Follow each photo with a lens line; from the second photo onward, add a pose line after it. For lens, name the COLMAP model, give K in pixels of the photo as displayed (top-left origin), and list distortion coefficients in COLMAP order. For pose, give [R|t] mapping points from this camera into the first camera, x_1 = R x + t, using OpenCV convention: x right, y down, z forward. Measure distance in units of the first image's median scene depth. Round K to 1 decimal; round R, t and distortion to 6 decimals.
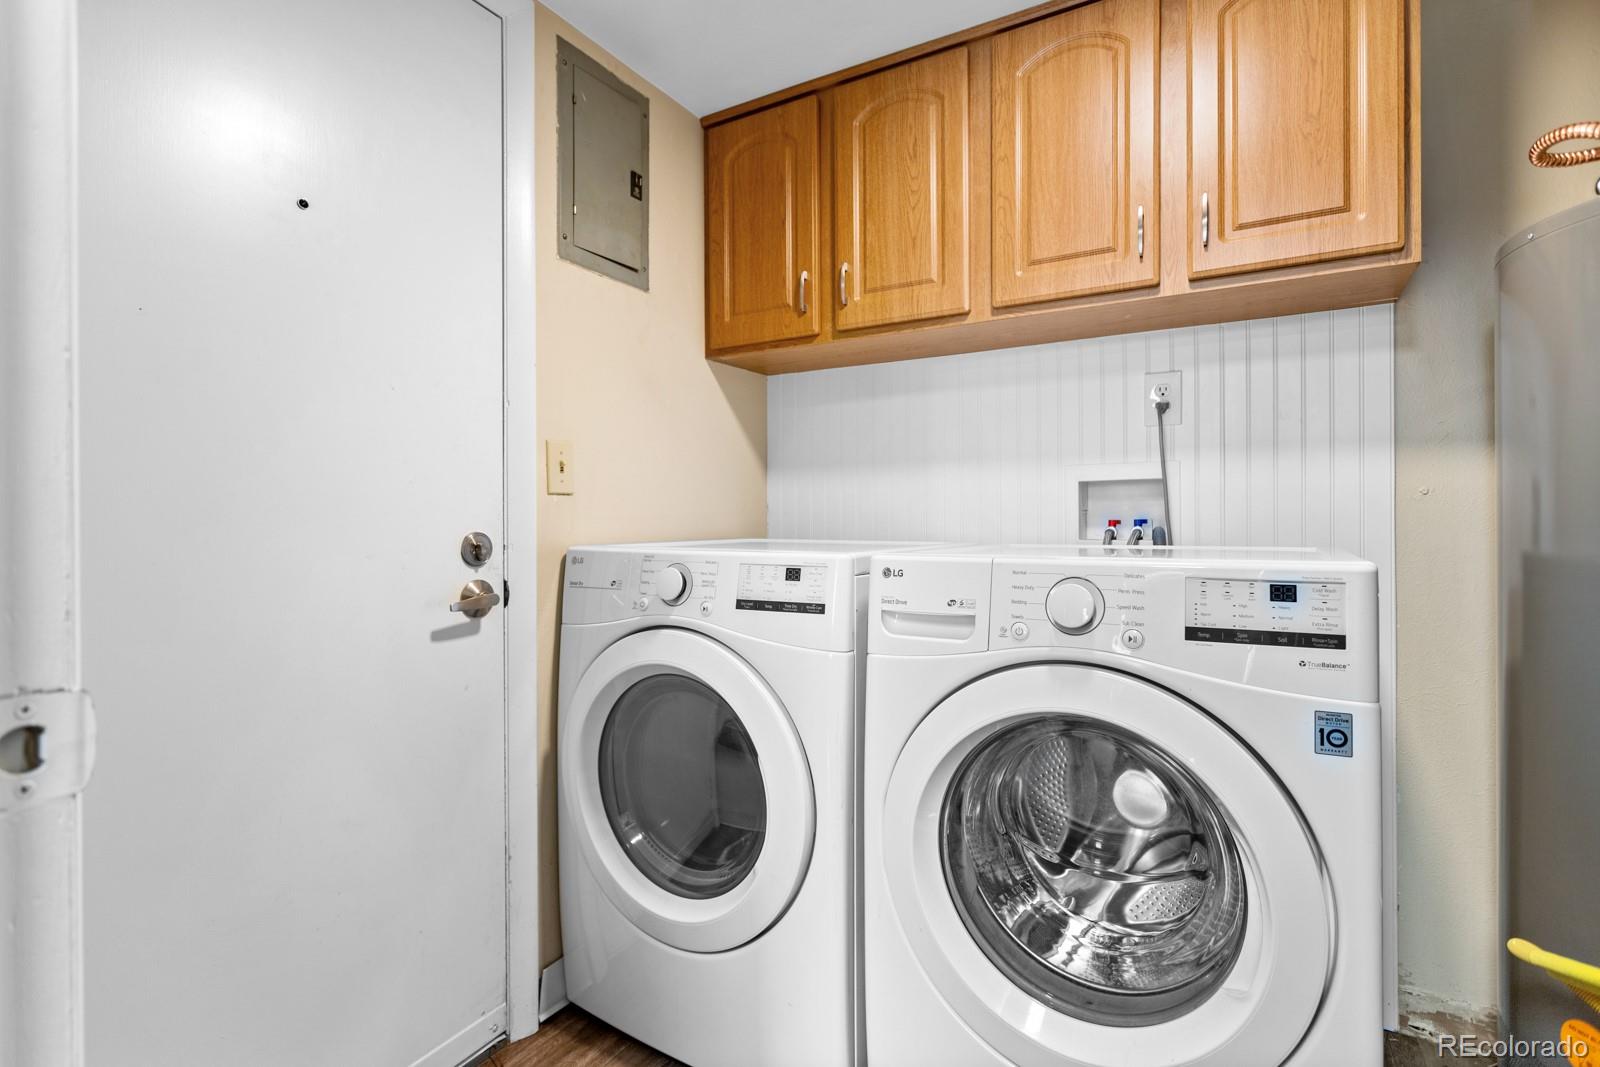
lens RADIAL K [[768.6, 0, 767.7], [0, 768.6, 514.1], [0, 0, 1]] dist [-0.002511, 0.001452]
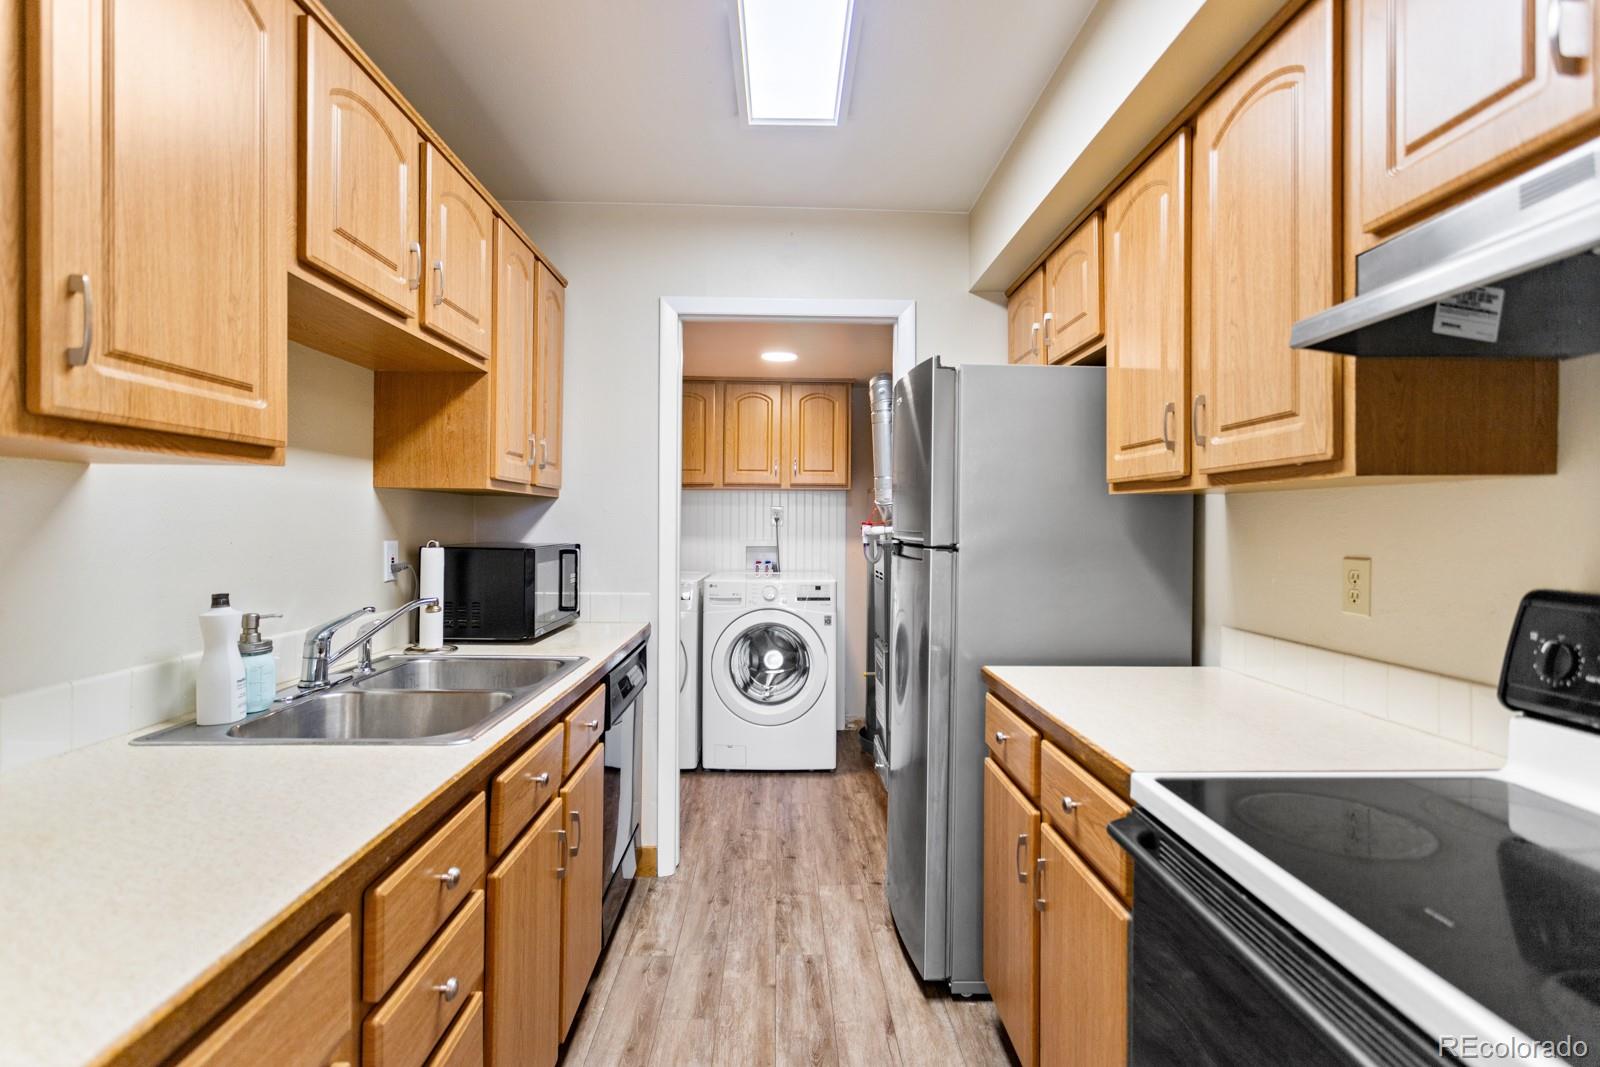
lens RADIAL K [[768.6, 0, 758.9], [0, 768.6, 512.7], [0, 0, 1]] dist [-0.002511, 0.001452]
pose [[0.854772, 0.017612, 0.518706, -1.095599], [-0.013523, 0.999841, -0.011664, -0.155624], [-0.518828, 0.002955, 0.854873, -1.480766]]
